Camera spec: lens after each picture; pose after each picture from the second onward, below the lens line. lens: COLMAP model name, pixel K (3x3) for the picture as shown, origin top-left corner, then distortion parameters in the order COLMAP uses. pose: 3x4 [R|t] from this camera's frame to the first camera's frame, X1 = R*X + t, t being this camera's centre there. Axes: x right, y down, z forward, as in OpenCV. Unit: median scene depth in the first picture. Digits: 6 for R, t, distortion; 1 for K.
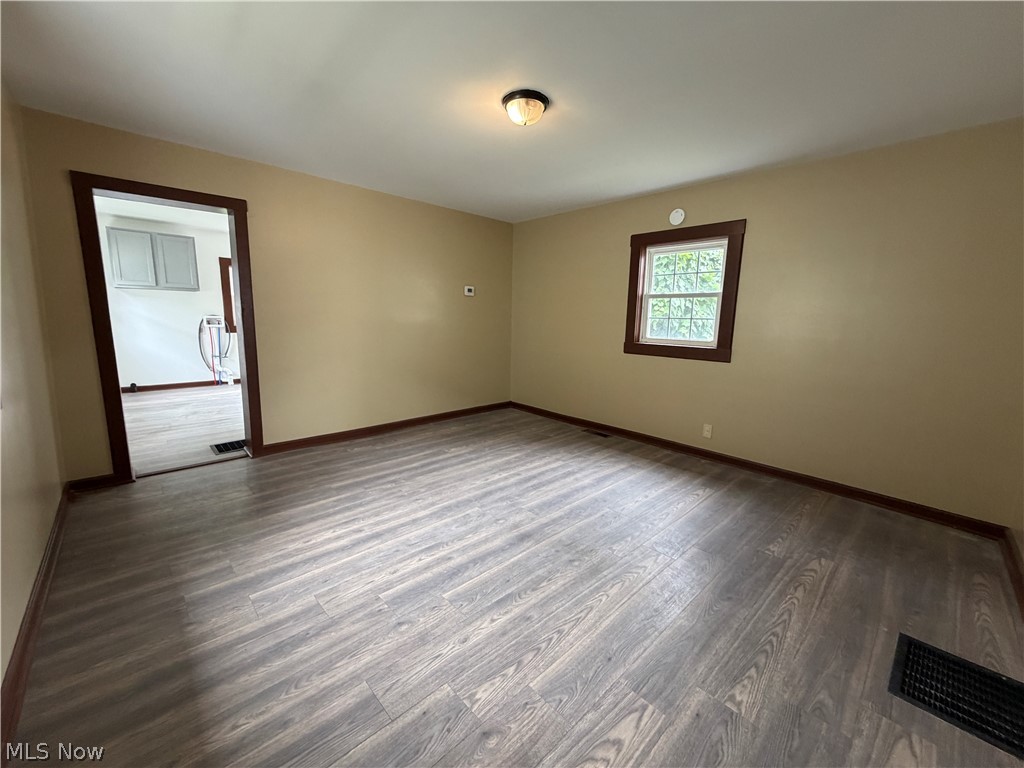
lens RADIAL K [[410.9, 0, 509.3], [0, 410.9, 380.5], [0, 0, 1]] dist [-0.000485, 0.004150]
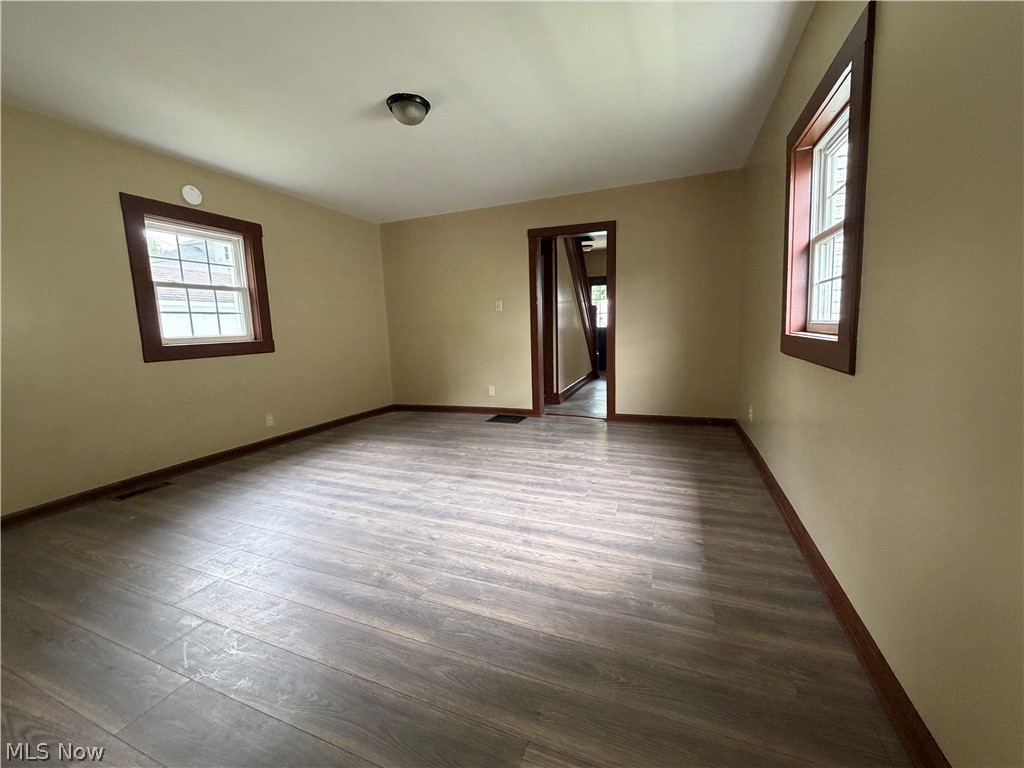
lens RADIAL K [[410.9, 0, 509.3], [0, 410.9, 380.5], [0, 0, 1]] dist [-0.000485, 0.004150]
pose [[-0.423862, -0.130958, 0.896209, -1.102329], [0.163323, 0.962220, 0.217847, -0.159785], [-0.890880, 0.238709, -0.386461, 1.308831]]
